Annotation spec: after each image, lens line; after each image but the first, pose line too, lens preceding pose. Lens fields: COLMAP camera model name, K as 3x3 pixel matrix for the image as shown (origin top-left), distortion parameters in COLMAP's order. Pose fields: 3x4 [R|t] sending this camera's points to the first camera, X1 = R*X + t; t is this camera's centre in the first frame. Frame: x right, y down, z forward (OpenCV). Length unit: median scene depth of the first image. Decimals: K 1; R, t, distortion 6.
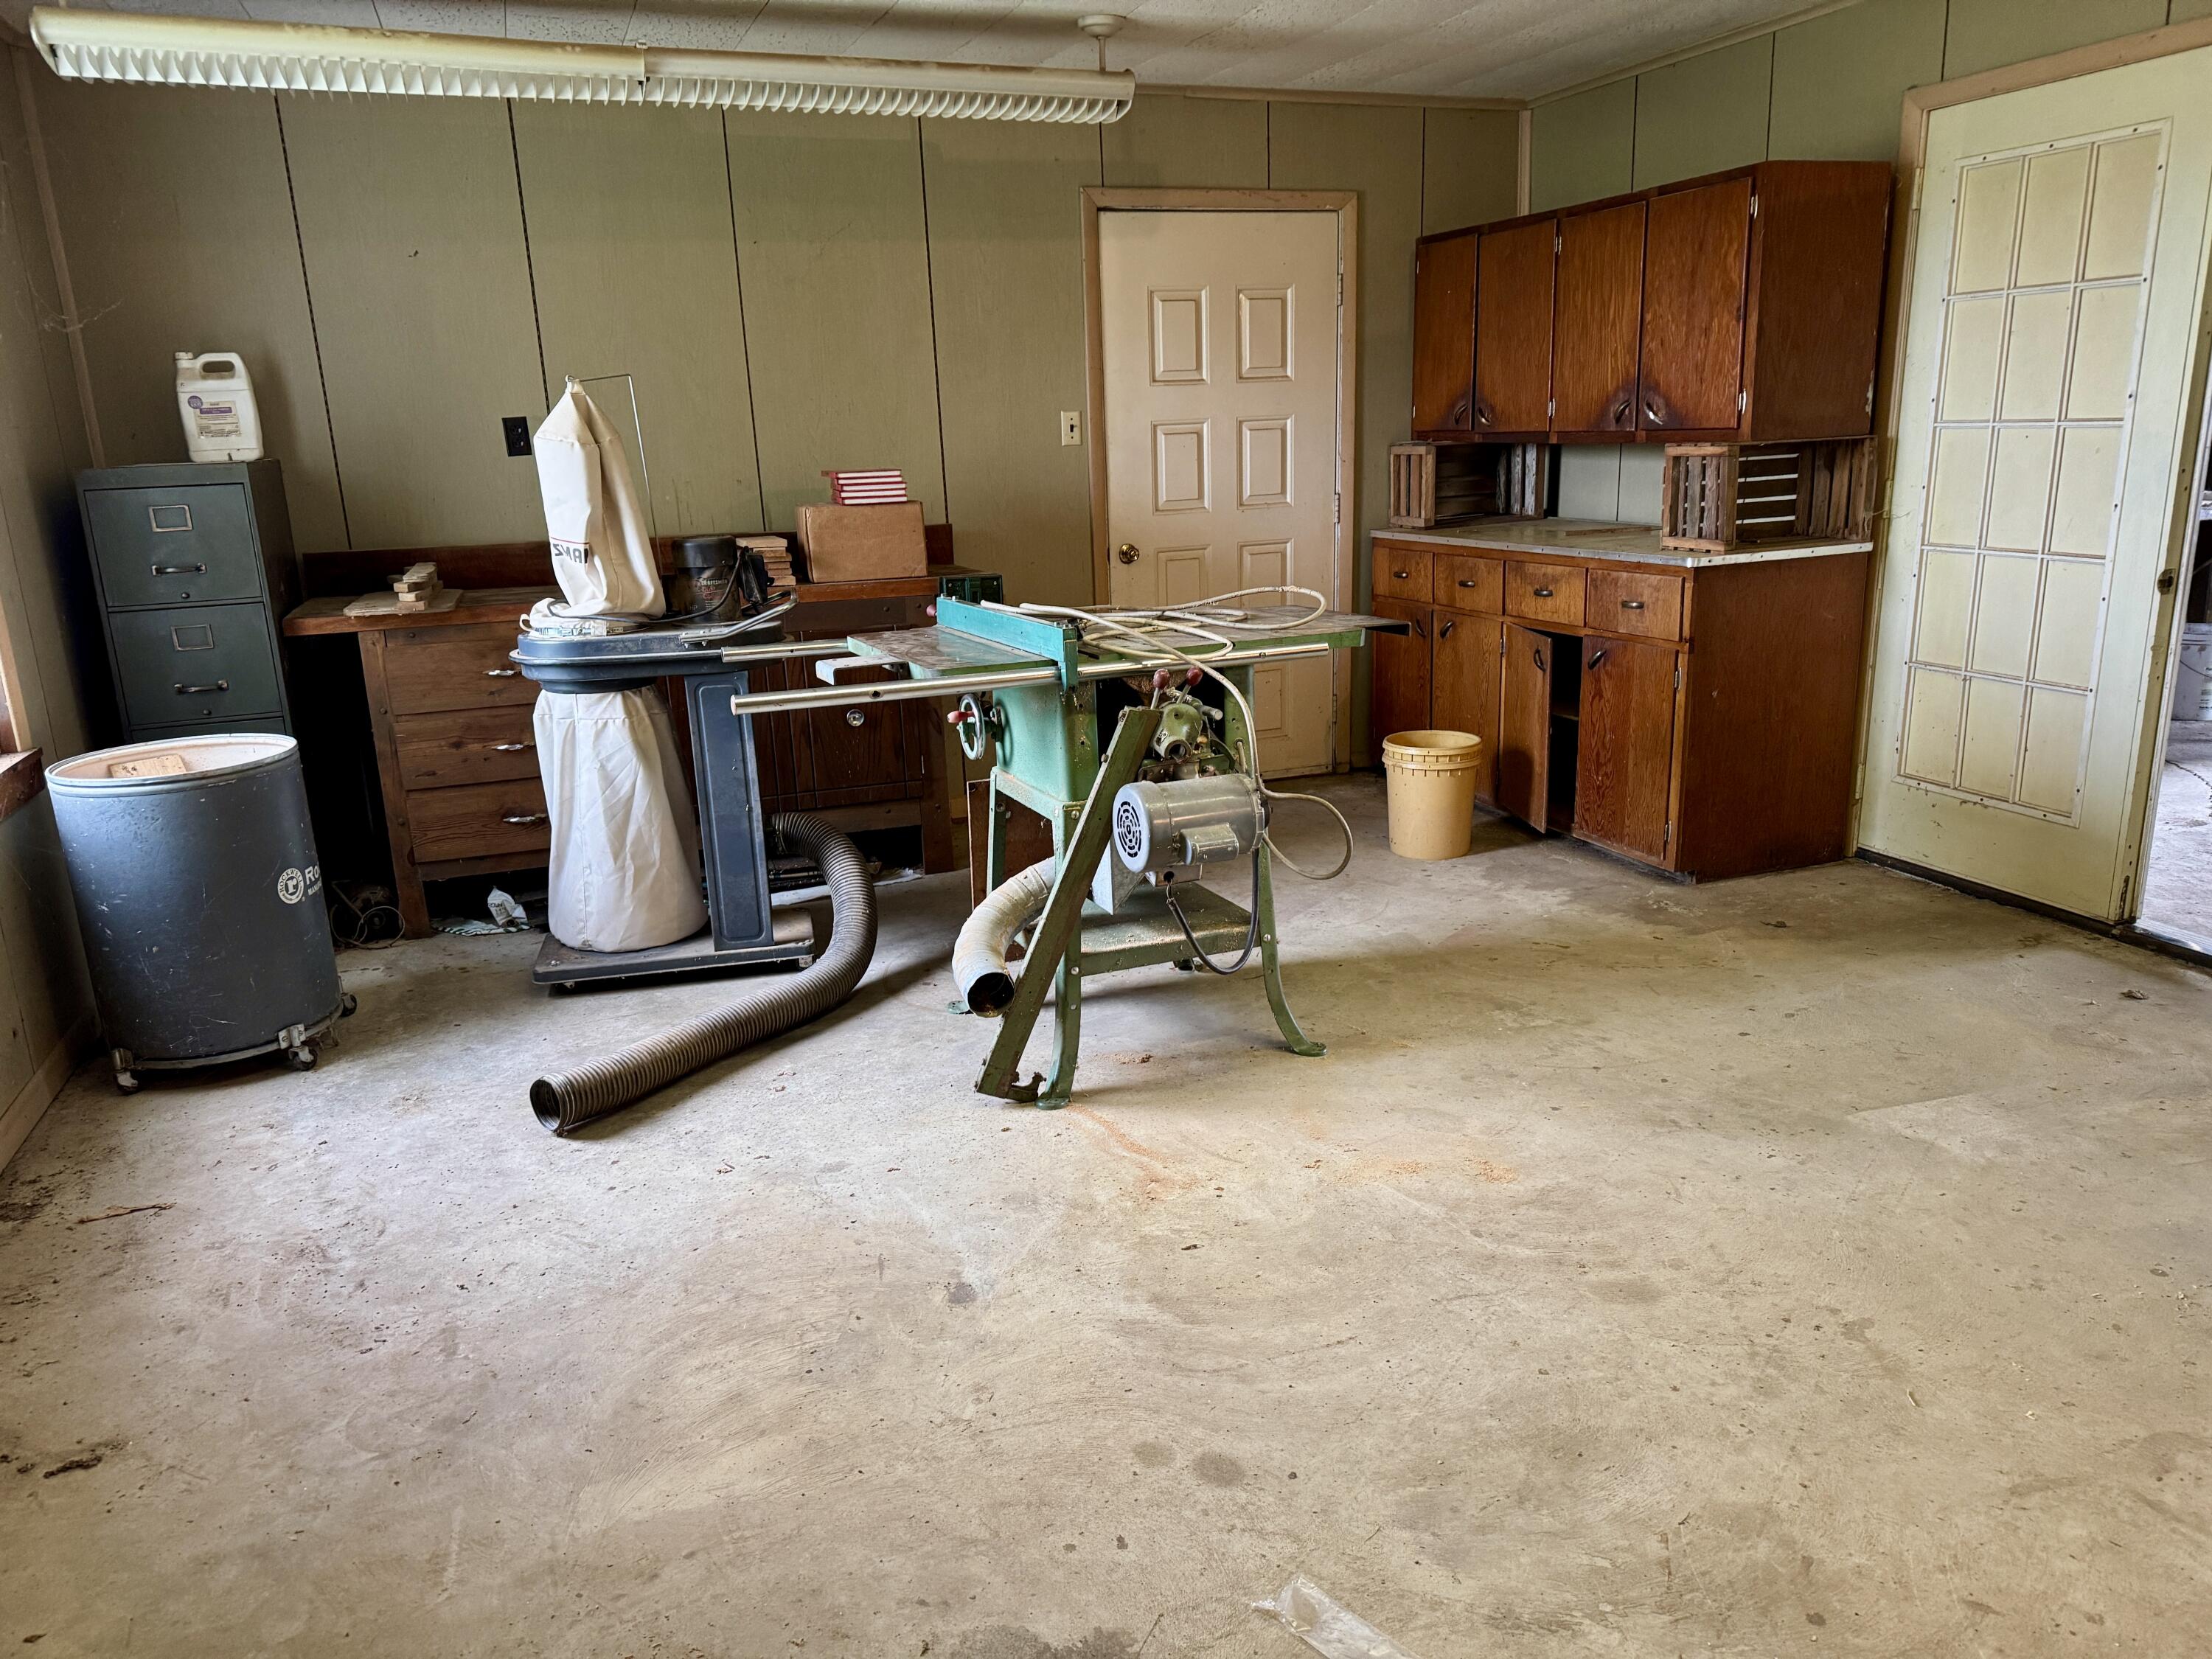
lens RADIAL K [[1545.3, 0, 1187.8], [0, 1545.3, 816.0], [0, 0, 1]] dist [0.040216, -0.049676]
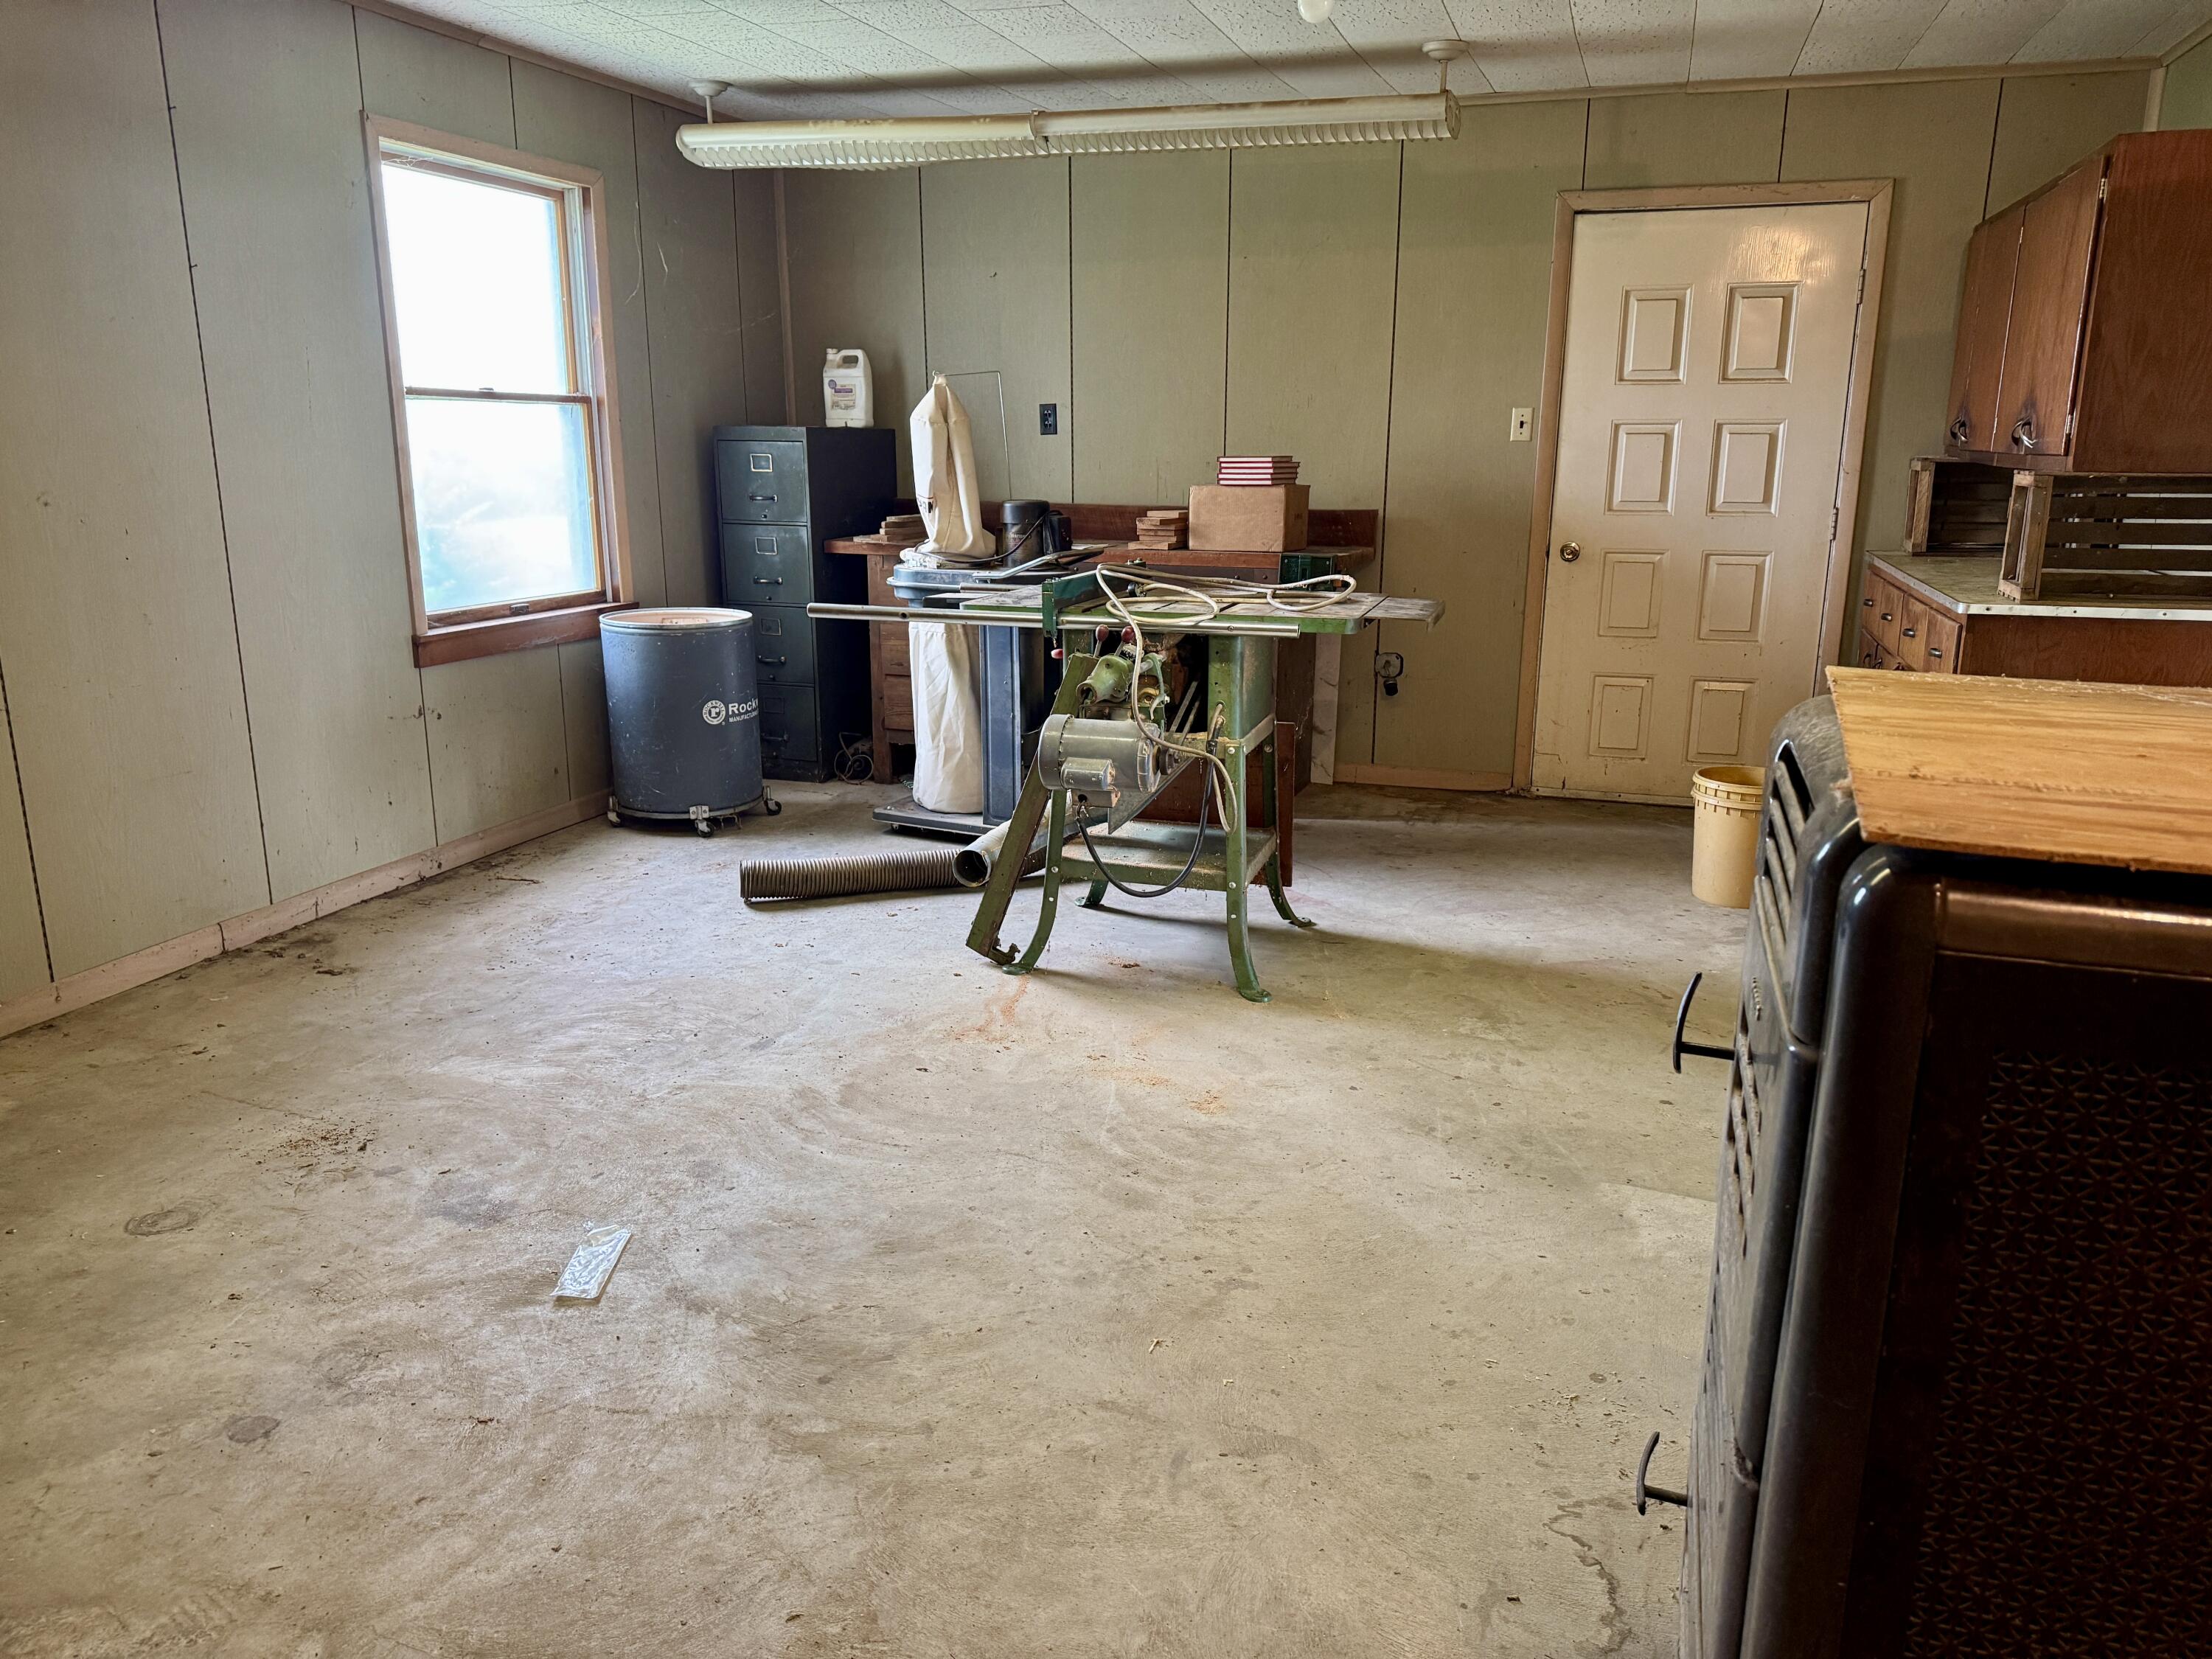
lens RADIAL K [[1545.3, 0, 1114.2], [0, 1545.3, 811.3], [0, 0, 1]] dist [0.040216, -0.049676]
pose [[0.783401, 0.186493, -0.592877, 0.599473], [-0.185469, 0.980604, 0.063385, -0.026320], [0.593198, 0.060305, 0.802795, 0.050236]]
